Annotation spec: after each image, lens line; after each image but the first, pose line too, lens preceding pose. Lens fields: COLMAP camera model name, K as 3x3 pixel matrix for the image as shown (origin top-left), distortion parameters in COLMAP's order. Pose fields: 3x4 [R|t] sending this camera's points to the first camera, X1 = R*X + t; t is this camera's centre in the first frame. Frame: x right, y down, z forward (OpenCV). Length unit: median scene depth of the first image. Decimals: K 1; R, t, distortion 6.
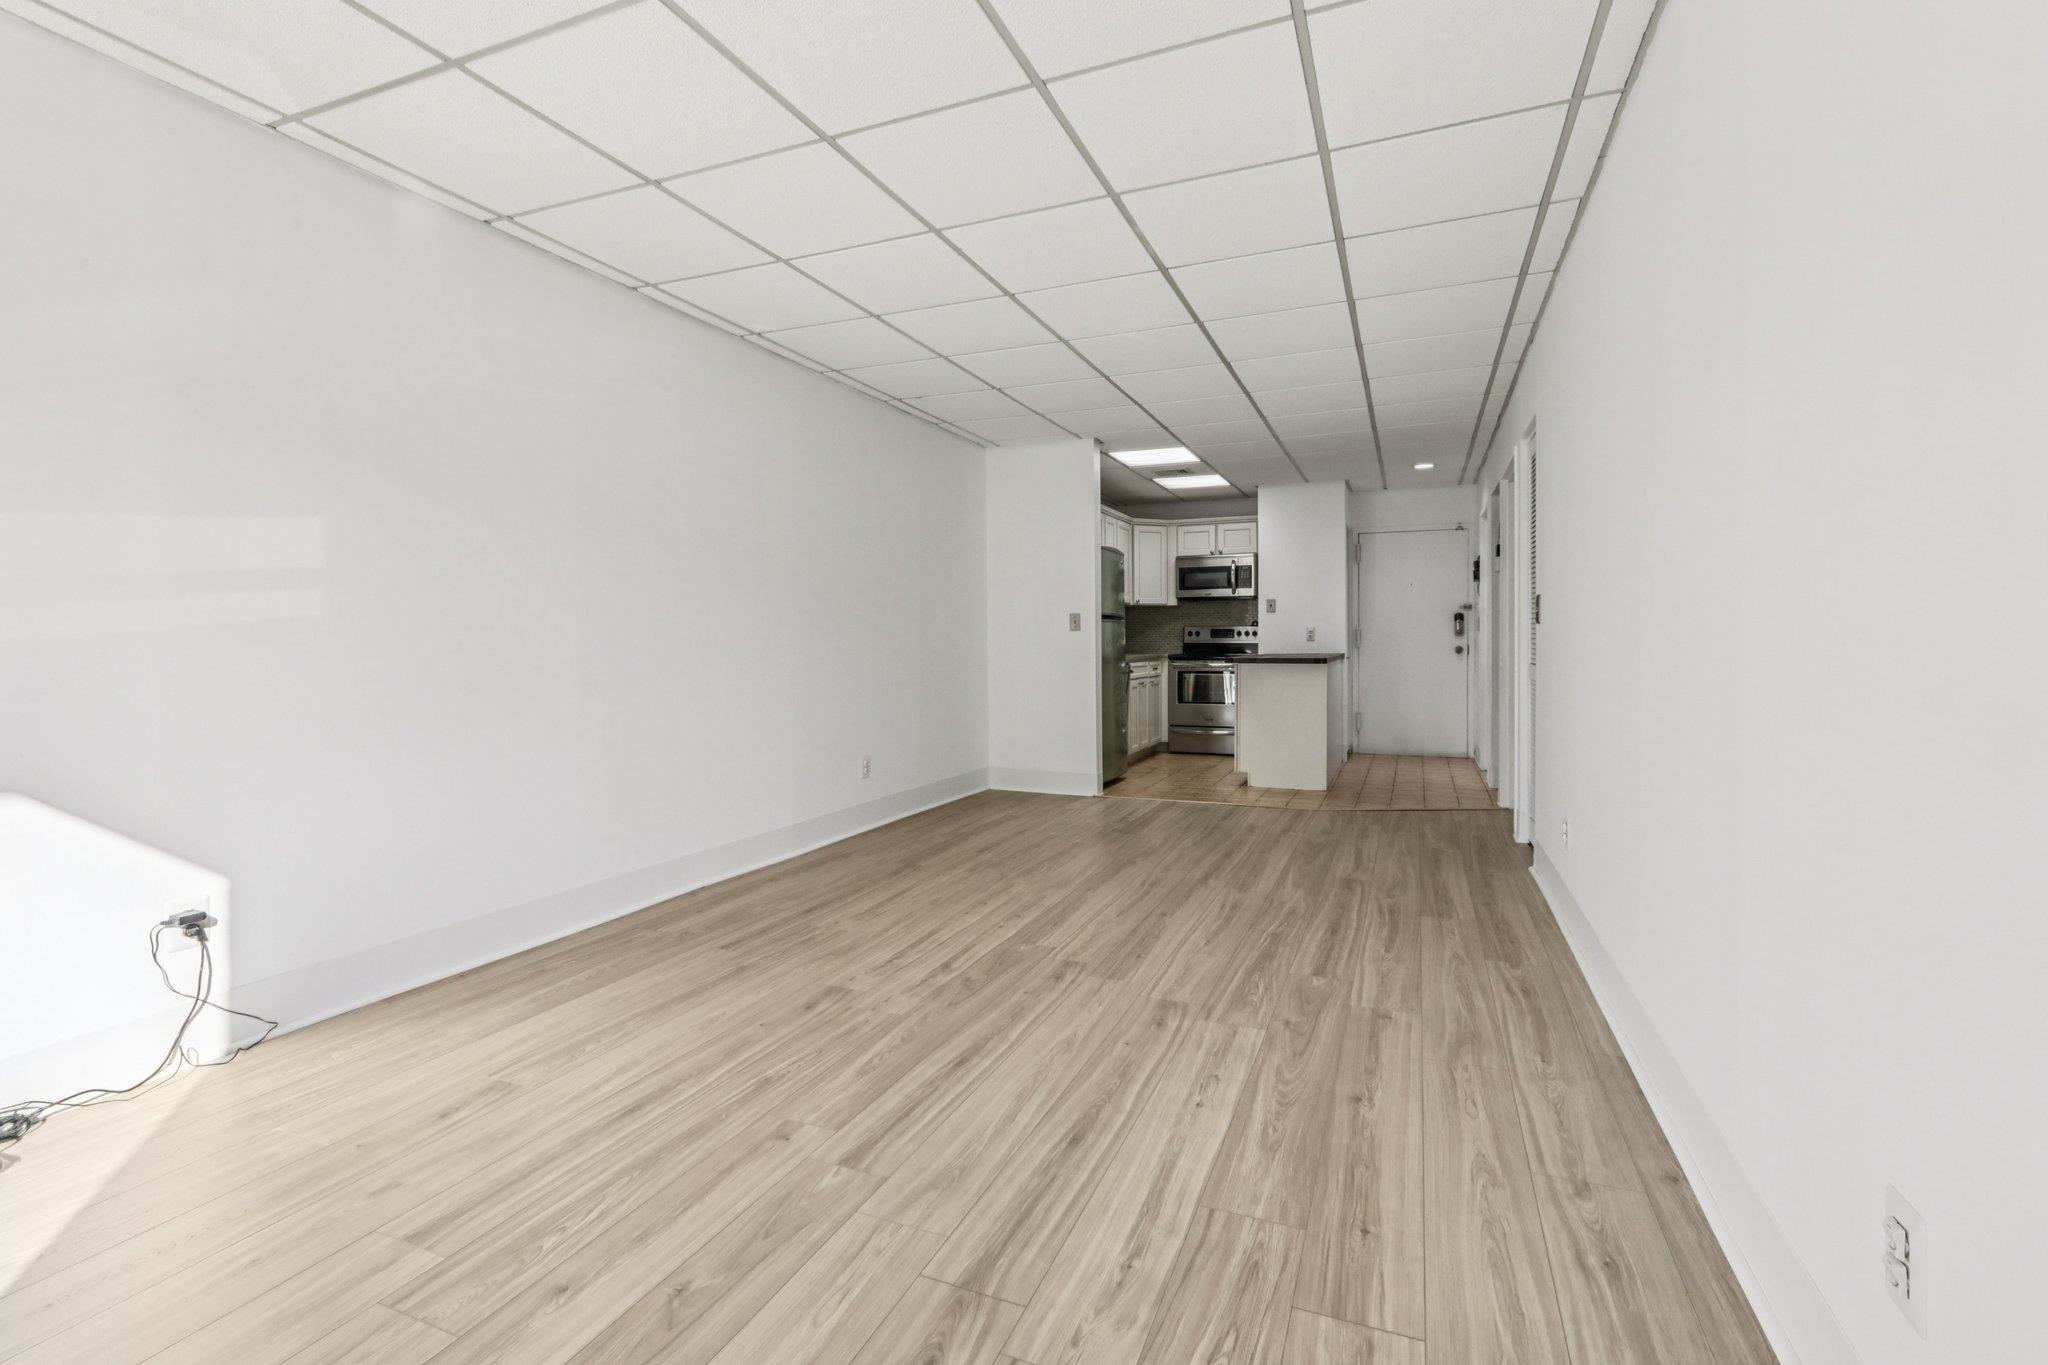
lens RADIAL K [[930.0, 0, 1047.9], [0, 930.0, 641.0], [0, 0, 1]] dist [-0.005531, 0.002850]
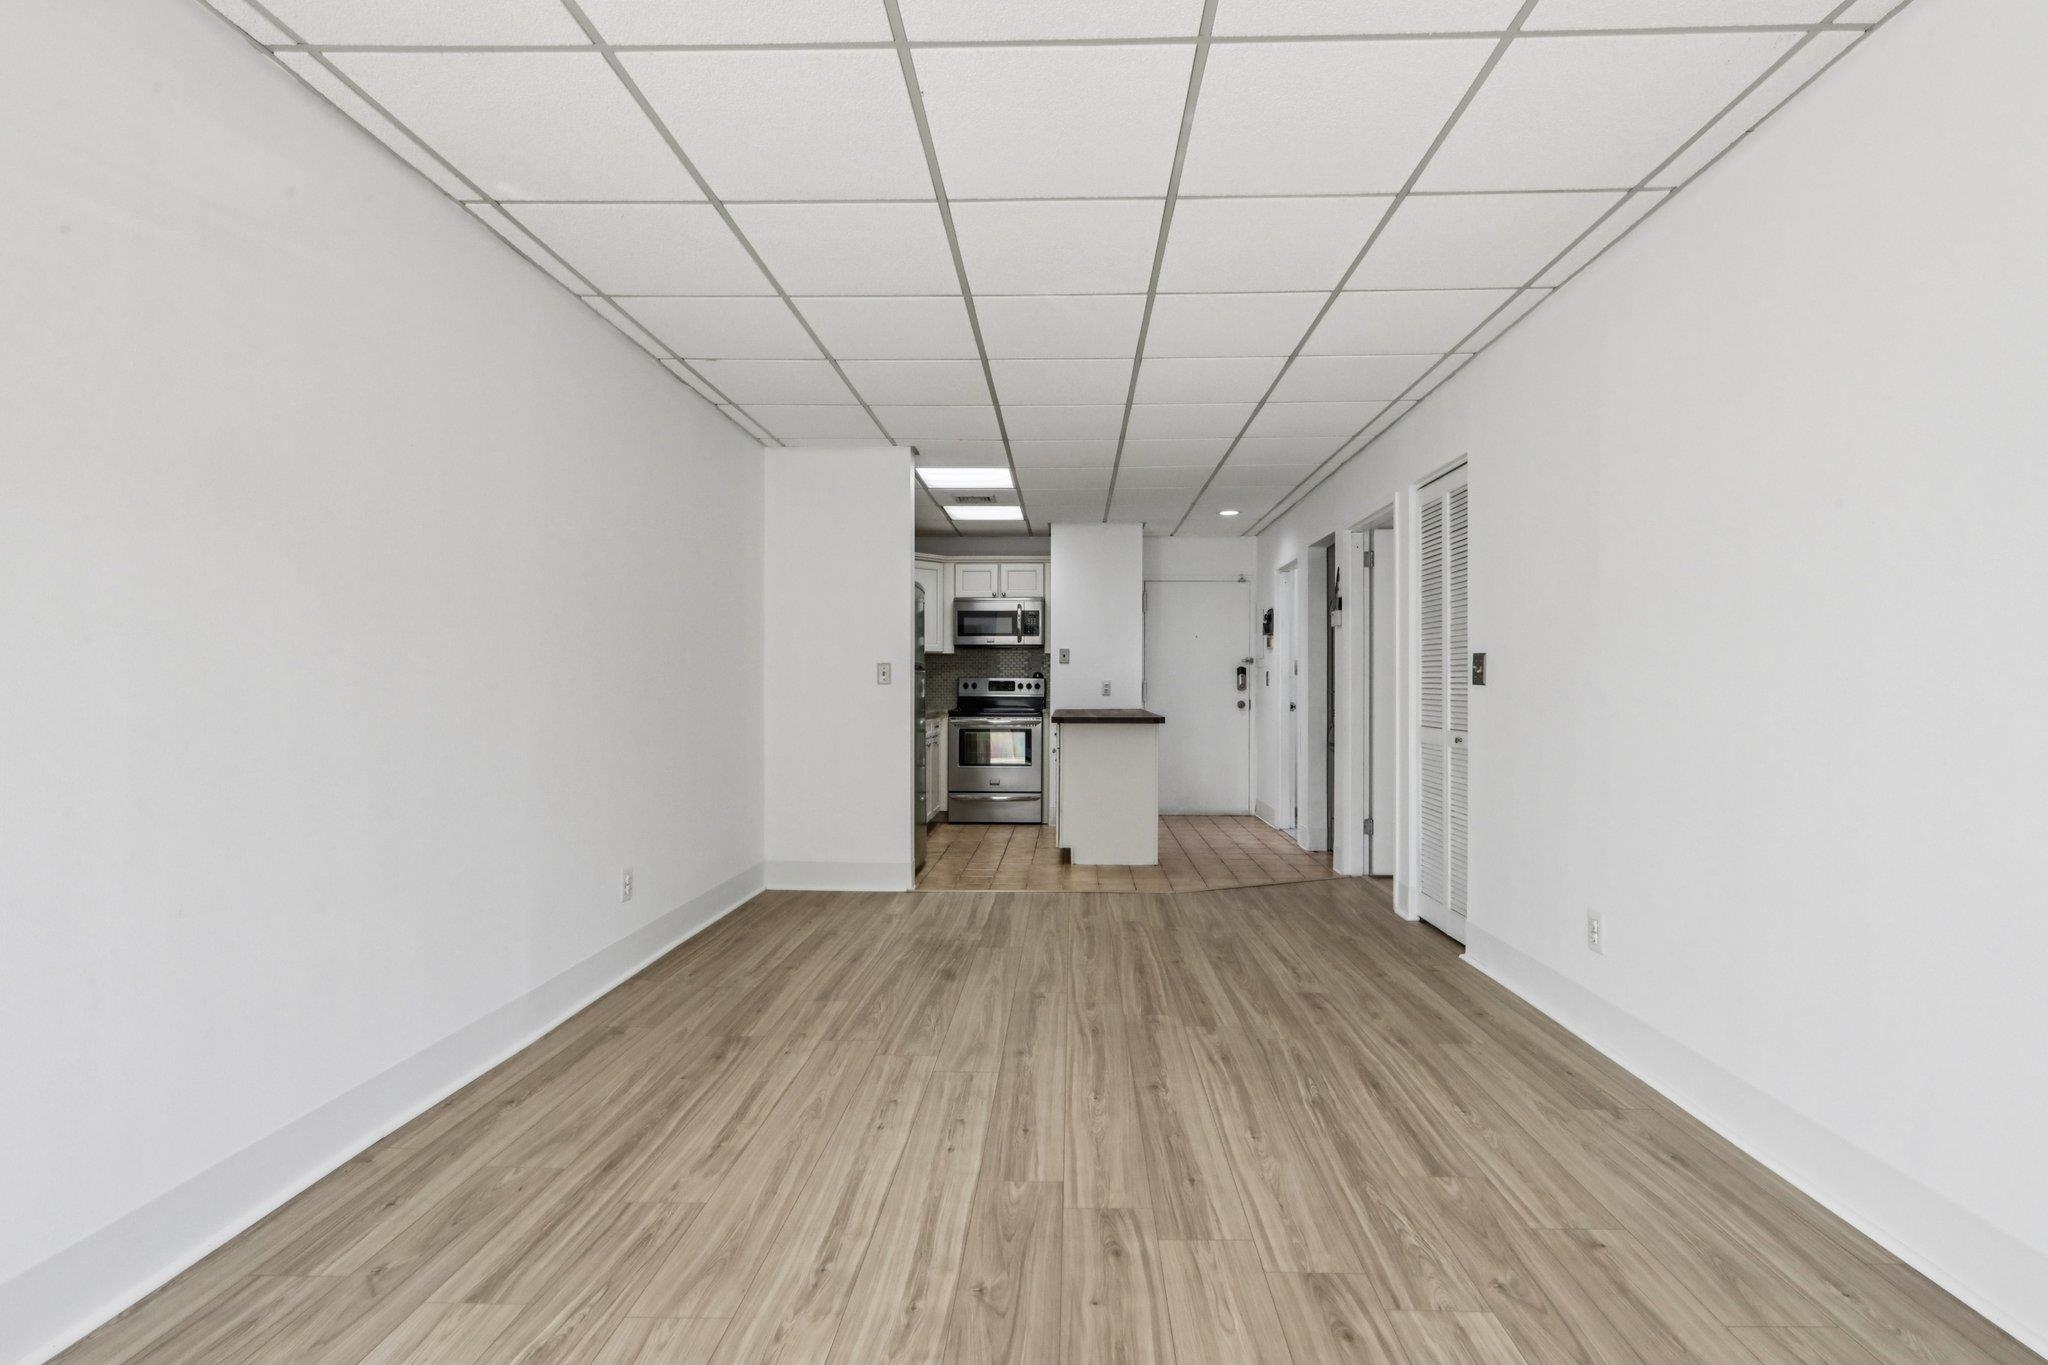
lens RADIAL K [[930.0, 0, 1065.8], [0, 930.0, 688.7], [0, 0, 1]] dist [-0.005531, 0.002850]
pose [[0.932240, 0.003956, 0.361819, -0.118789], [-0.005213, 0.999983, 0.002497, -0.011520], [-0.361803, -0.004214, 0.932245, 0.199848]]
